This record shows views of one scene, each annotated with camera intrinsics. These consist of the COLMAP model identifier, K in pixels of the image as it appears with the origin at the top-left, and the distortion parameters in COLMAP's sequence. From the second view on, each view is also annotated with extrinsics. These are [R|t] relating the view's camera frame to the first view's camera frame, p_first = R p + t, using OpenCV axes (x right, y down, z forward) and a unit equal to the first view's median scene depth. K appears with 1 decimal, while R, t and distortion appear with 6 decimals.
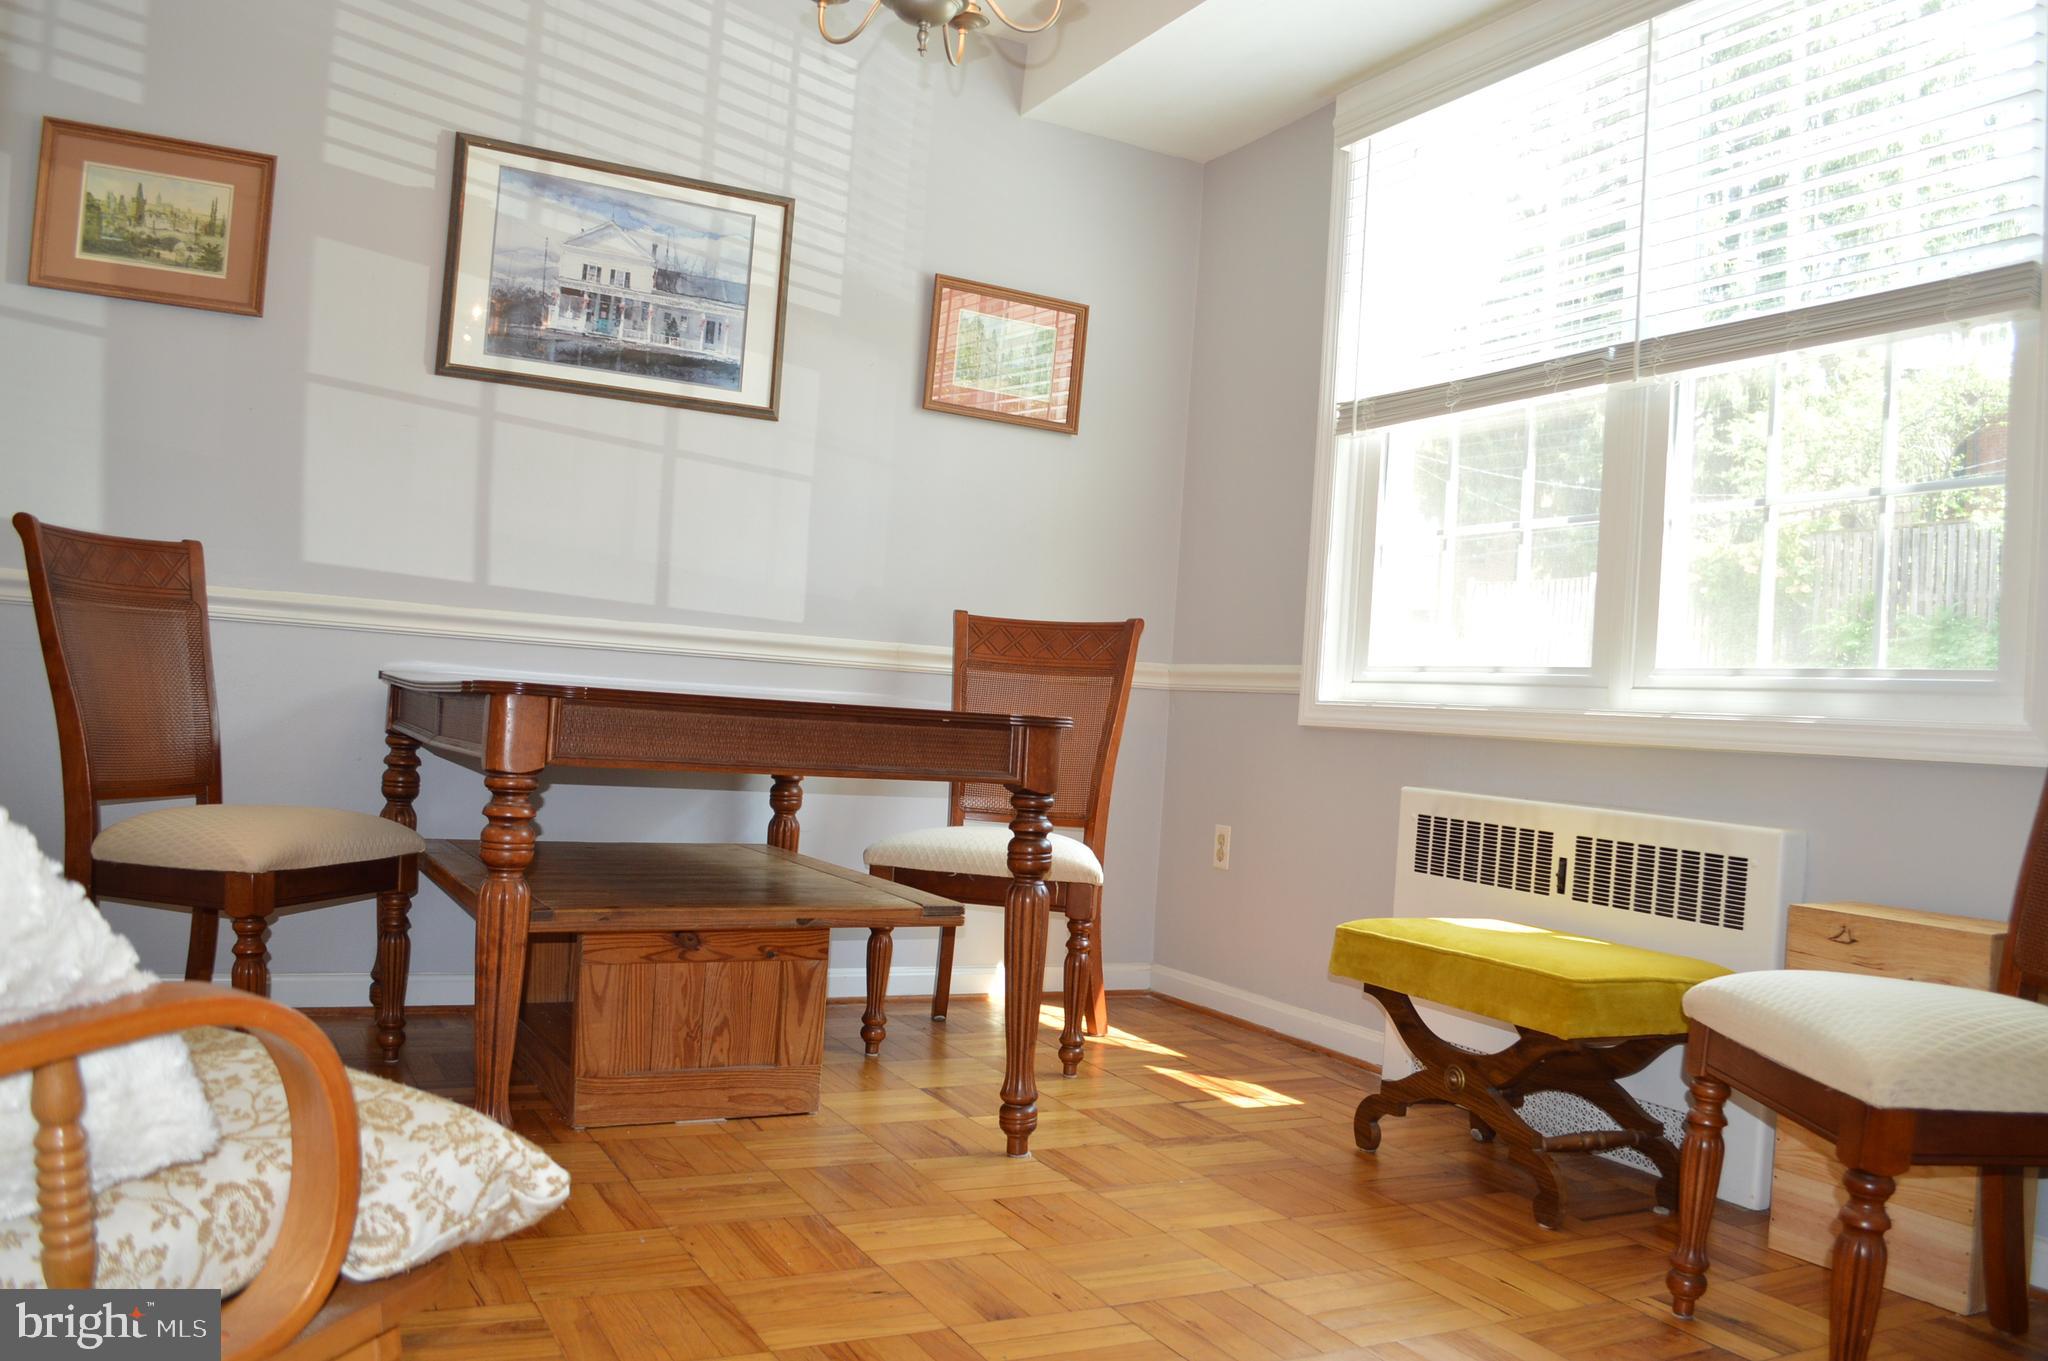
lens RADIAL K [[1639.1, 0, 1025.8], [0, 1639.1, 673.5], [0, 0, 1]] dist [-0.048410, -0.018430]
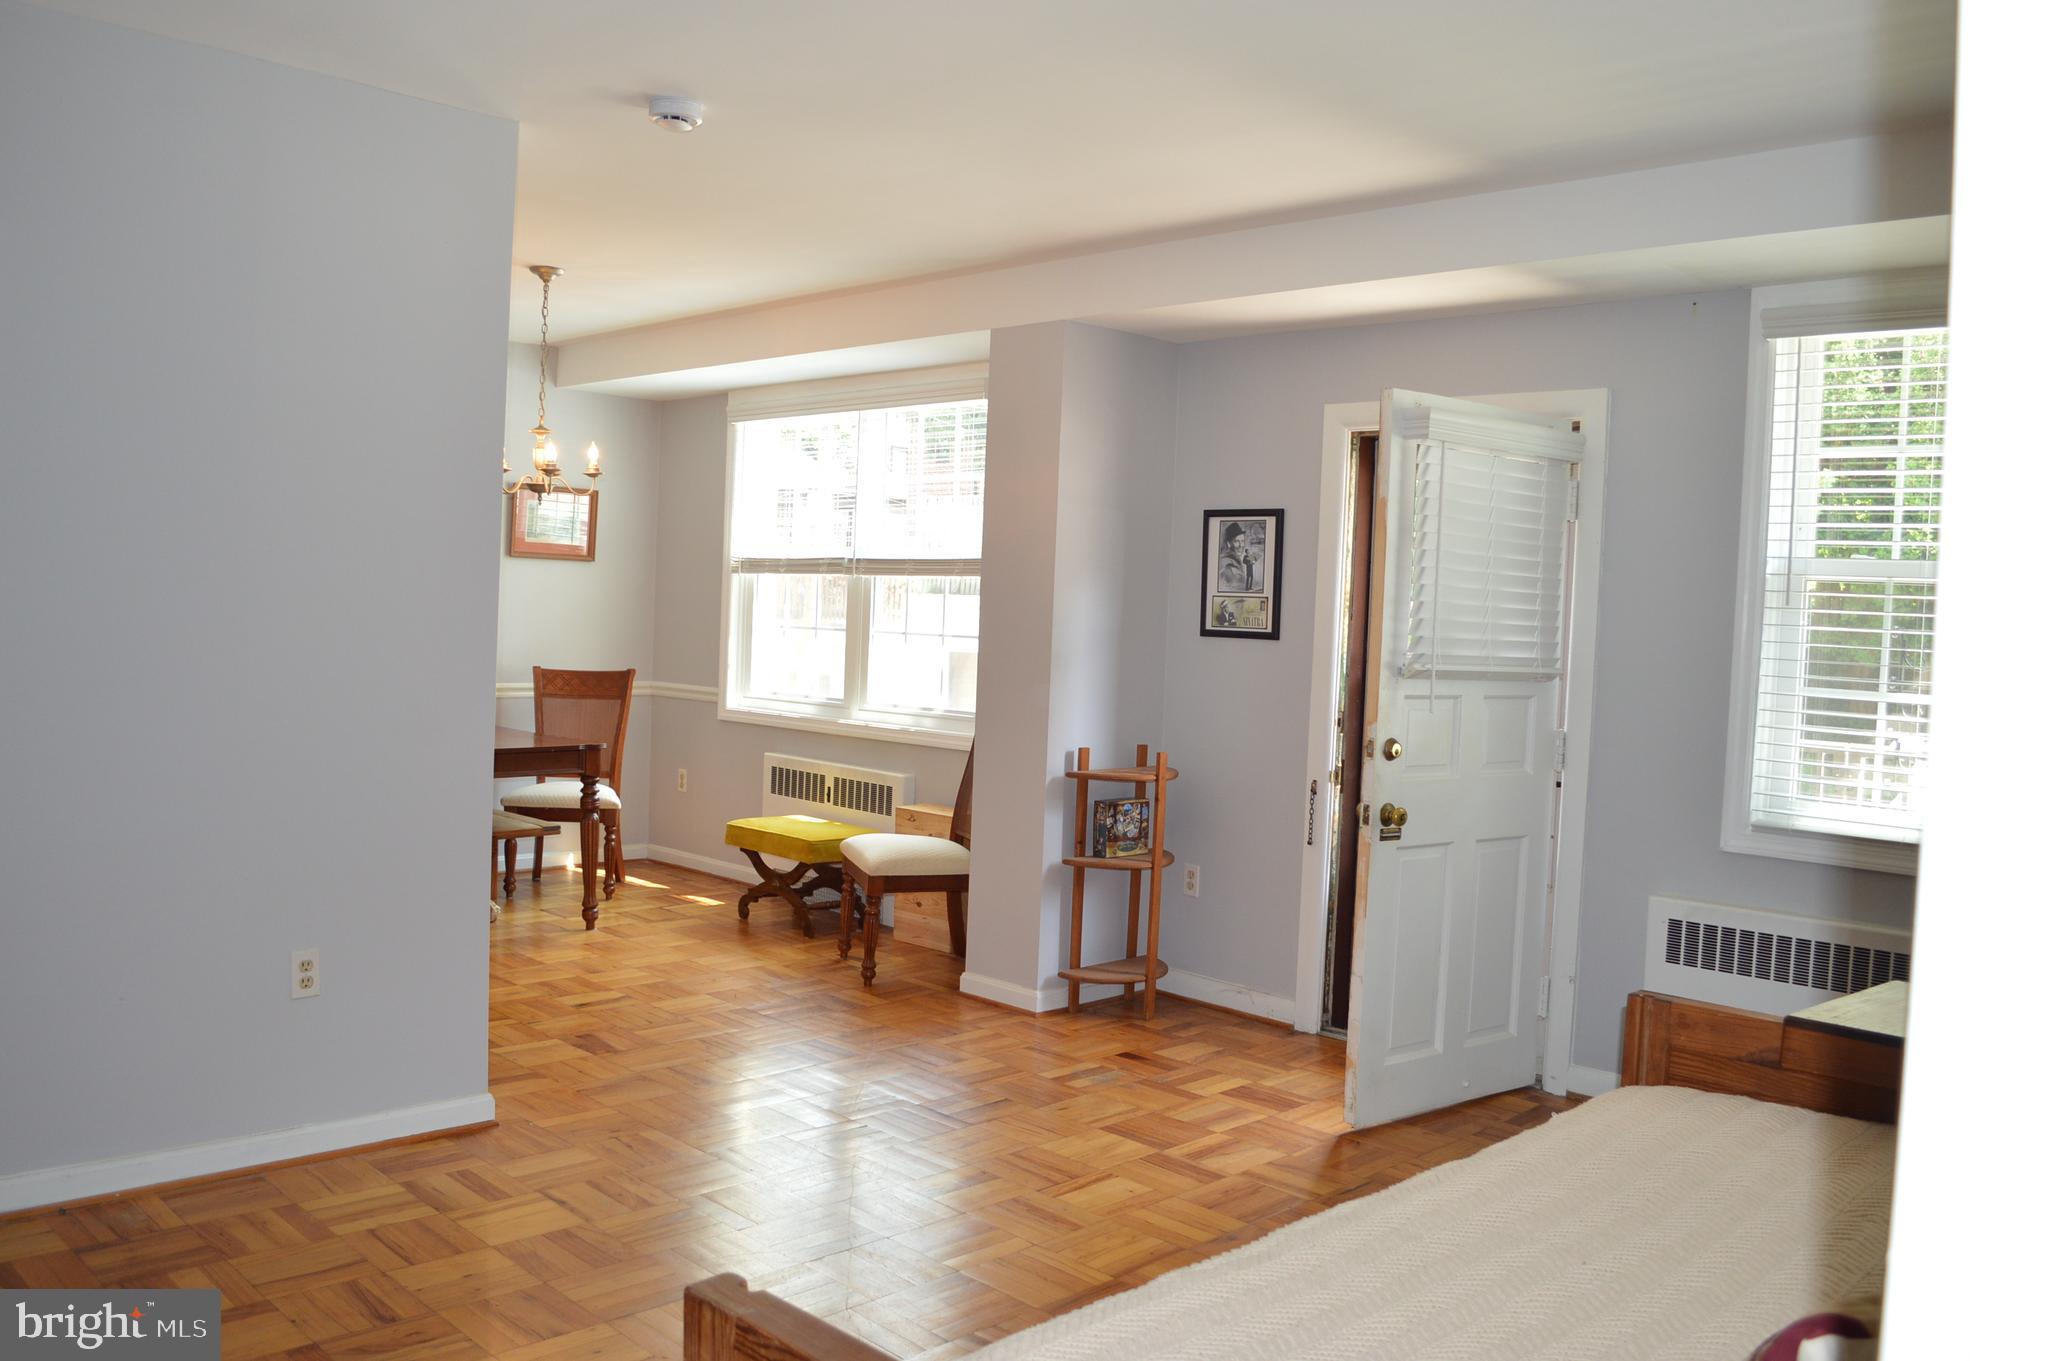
lens RADIAL K [[1639.1, 0, 1034.3], [0, 1639.1, 683.4], [0, 0, 1]] dist [-0.048410, -0.018430]
pose [[0.952309, -0.043473, 0.302023, -0.077117], [0.016727, 0.995748, 0.090585, -0.221909], [-0.304677, -0.081213, 0.948987, -1.188182]]
